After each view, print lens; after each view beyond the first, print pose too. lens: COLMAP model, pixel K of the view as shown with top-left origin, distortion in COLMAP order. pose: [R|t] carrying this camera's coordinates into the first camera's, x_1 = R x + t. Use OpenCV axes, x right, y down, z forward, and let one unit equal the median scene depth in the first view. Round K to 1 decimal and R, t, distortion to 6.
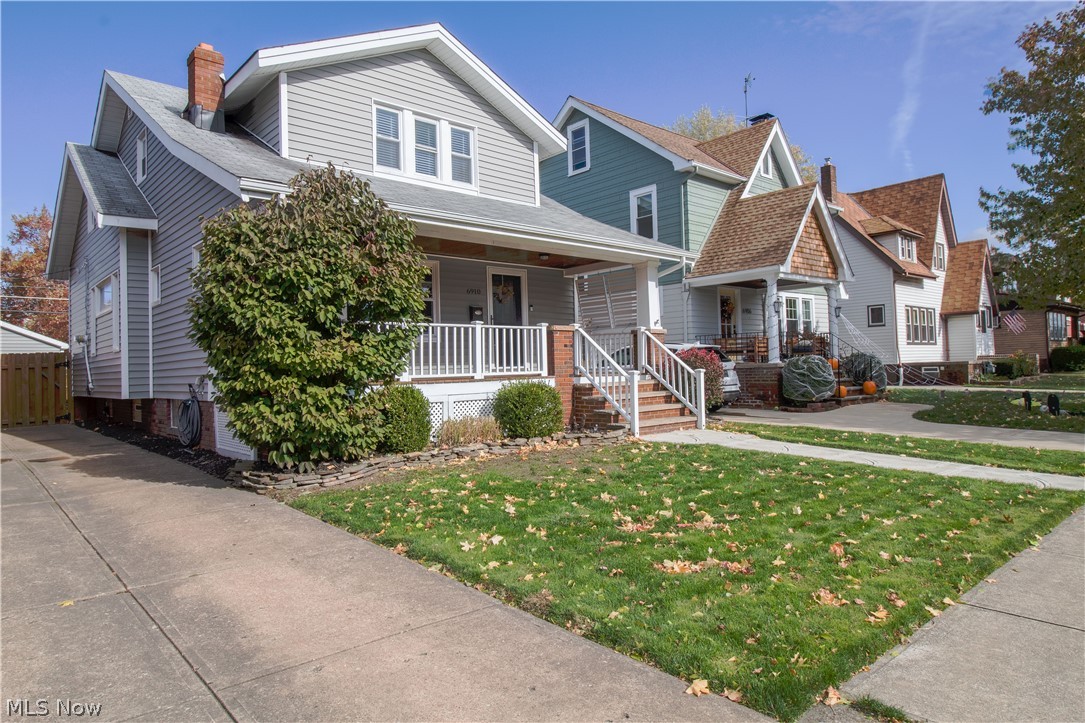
lens RADIAL K [[672.2, 0, 542.9], [0, 672.2, 344.0], [0, 0, 1]] dist [0.006593, -0.002011]
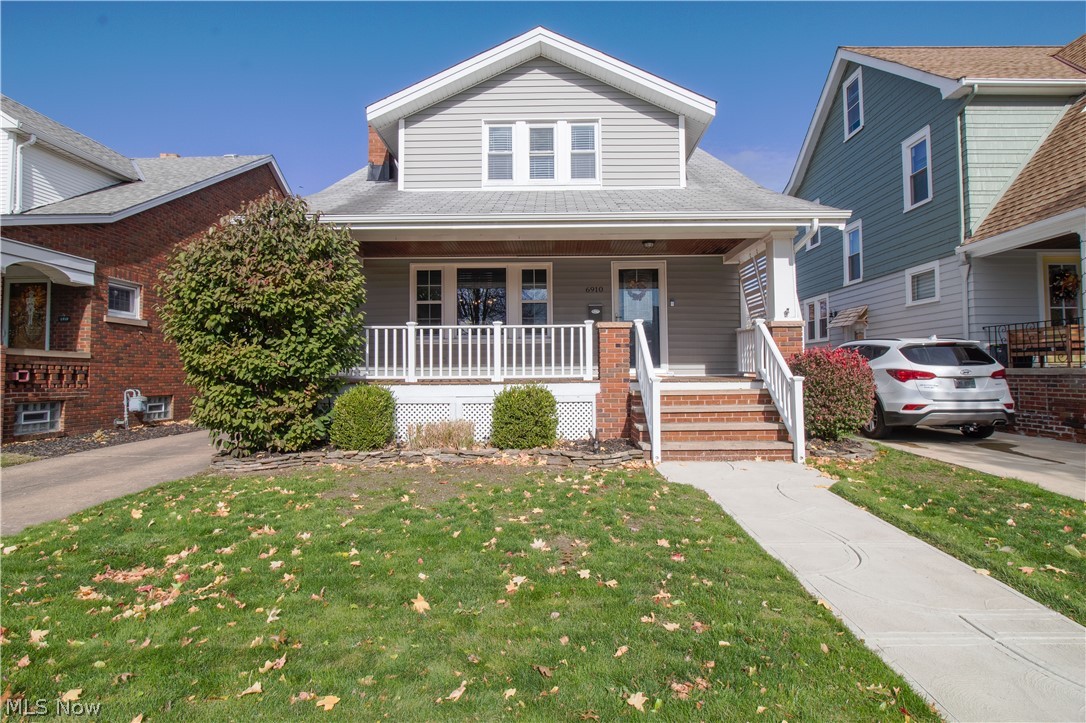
lens RADIAL K [[576.1, 0, 543.7], [0, 576.1, 345.2], [0, 0, 1]] dist [0.008773, -0.017969]
pose [[0.735819, -0.013902, -0.677036, 0.418845], [0.014353, 0.999885, -0.004931, 0.004312], [0.677027, -0.006089, 0.735933, 0.360065]]
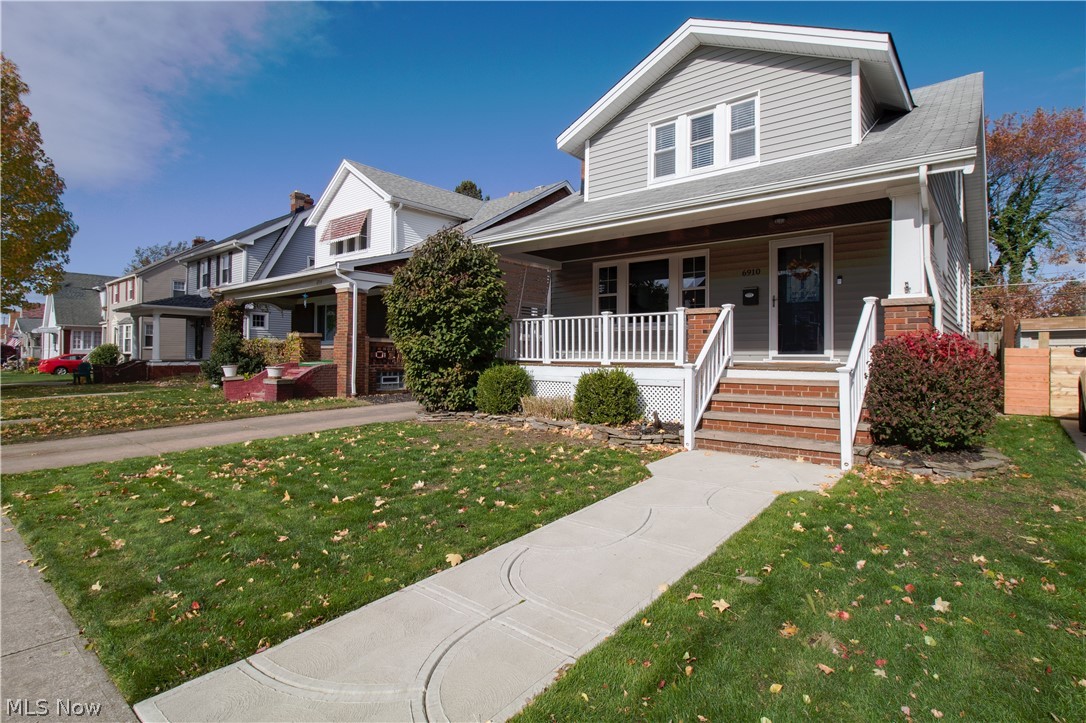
lens RADIAL K [[539.8, 0, 548.6], [0, 539.8, 344.3], [0, 0, 1]] dist [-0.001366, -0.000240]
pose [[0.155601, 0.006641, -0.987798, 0.616574], [0.026078, 0.999601, 0.010828, 0.005864], [0.987476, -0.027445, 0.155365, 0.633707]]
